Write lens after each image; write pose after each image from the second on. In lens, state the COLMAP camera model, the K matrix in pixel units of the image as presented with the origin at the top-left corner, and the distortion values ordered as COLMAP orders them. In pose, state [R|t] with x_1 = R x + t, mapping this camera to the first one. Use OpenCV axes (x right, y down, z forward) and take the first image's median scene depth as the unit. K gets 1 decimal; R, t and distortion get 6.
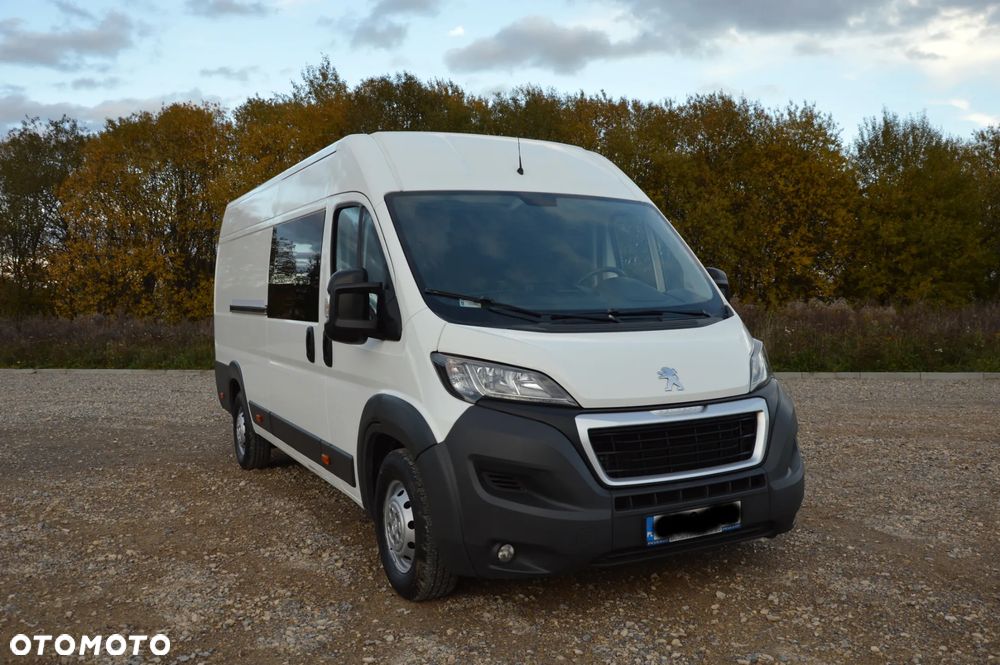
lens RADIAL K [[886.1, 0, 500.0], [0, 886.1, 332.5], [0, 0, 1]] dist [-0.113873, 0.168051]
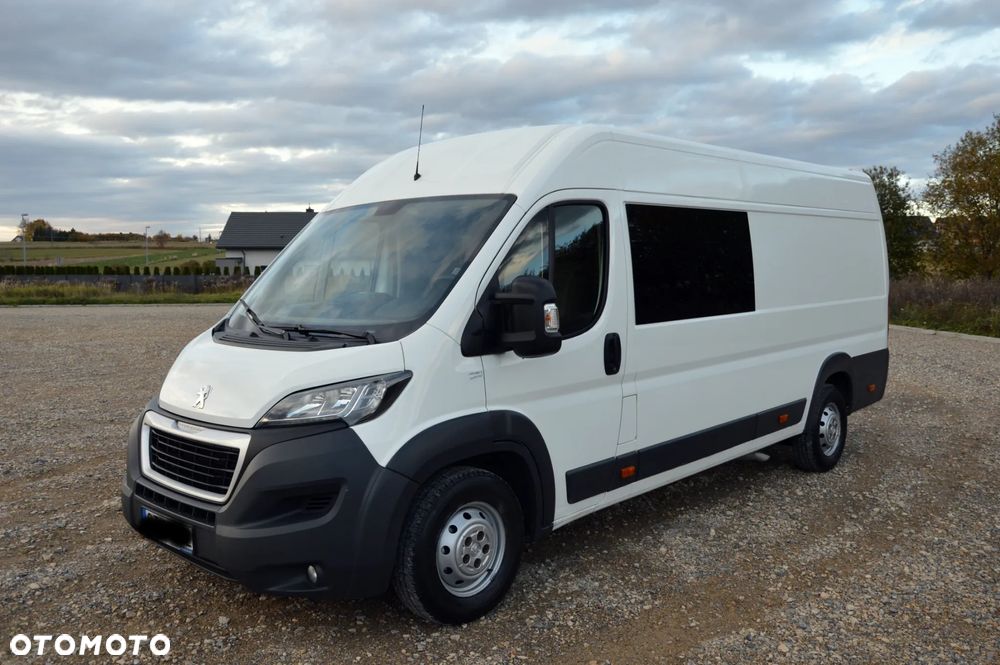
lens RADIAL K [[853.2, 0, 505.2], [0, 853.2, 333.4], [0, 0, 1]] dist [-0.129242, 0.150448]
pose [[0.338559, 0.086031, -0.937004, 0.942500], [-0.029272, 0.996292, 0.080898, -0.086420], [0.940490, 0.000039, 0.339822, 0.754709]]
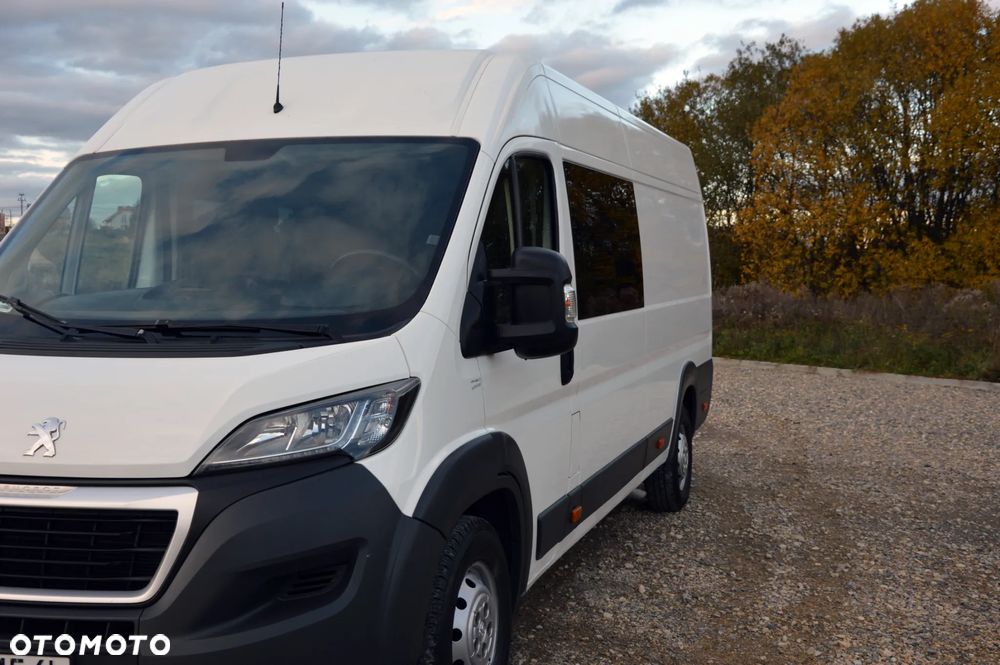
lens RADIAL K [[1163.0, 0, 502.7], [0, 1163.0, 332.5], [0, 0, 1]] dist [-0.003881, 0.332949]
pose [[0.707219, 0.050194, -0.705211, 0.765668], [-0.034024, 0.998737, 0.036964, -0.049013], [0.706176, -0.002147, 0.708033, 0.480794]]
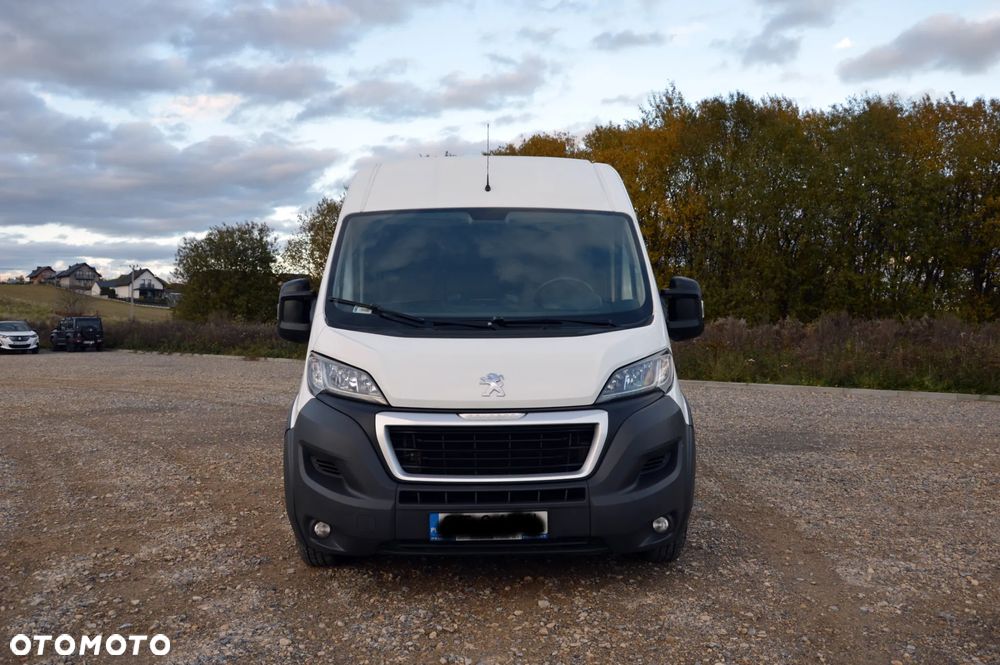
lens RADIAL K [[868.4, 0, 521.3], [0, 868.4, 335.5], [0, 0, 1]] dist [-0.125635, 0.276259]
pose [[0.915014, 0.026208, -0.402570, 0.473828], [-0.032857, 0.999414, -0.009618, 0.002807], [0.402082, 0.022028, 0.915339, 0.067256]]
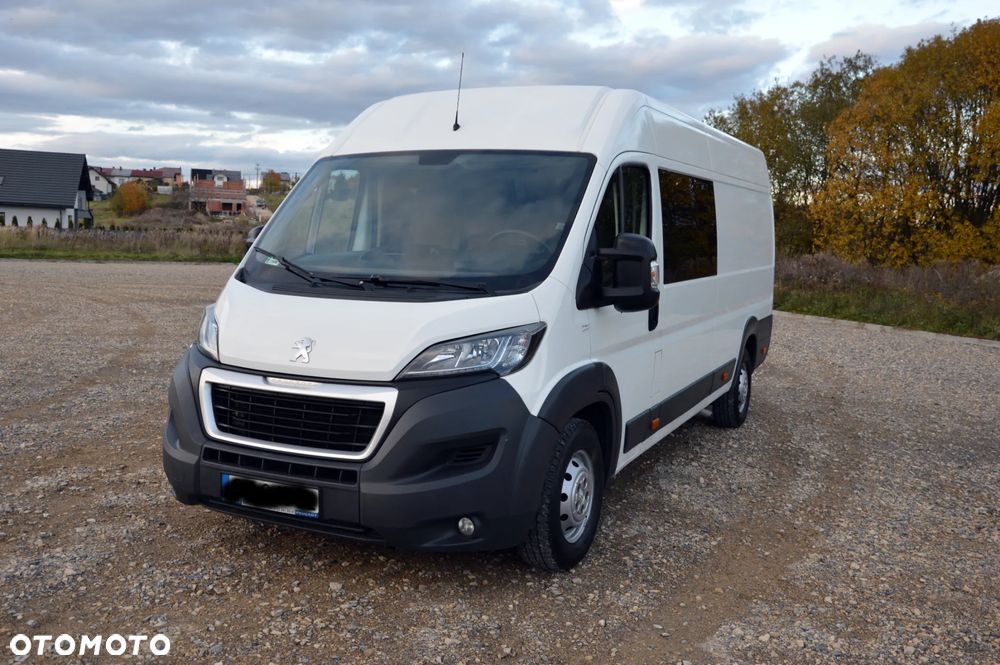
lens RADIAL K [[926.1, 0, 506.4], [0, 926.1, 332.1], [0, 0, 1]] dist [-0.099245, 0.202633]
pose [[0.614204, 0.120648, -0.779870, 0.848761], [-0.069925, 0.992677, 0.098499, -0.062889], [0.786043, -0.005966, 0.618143, 0.412957]]
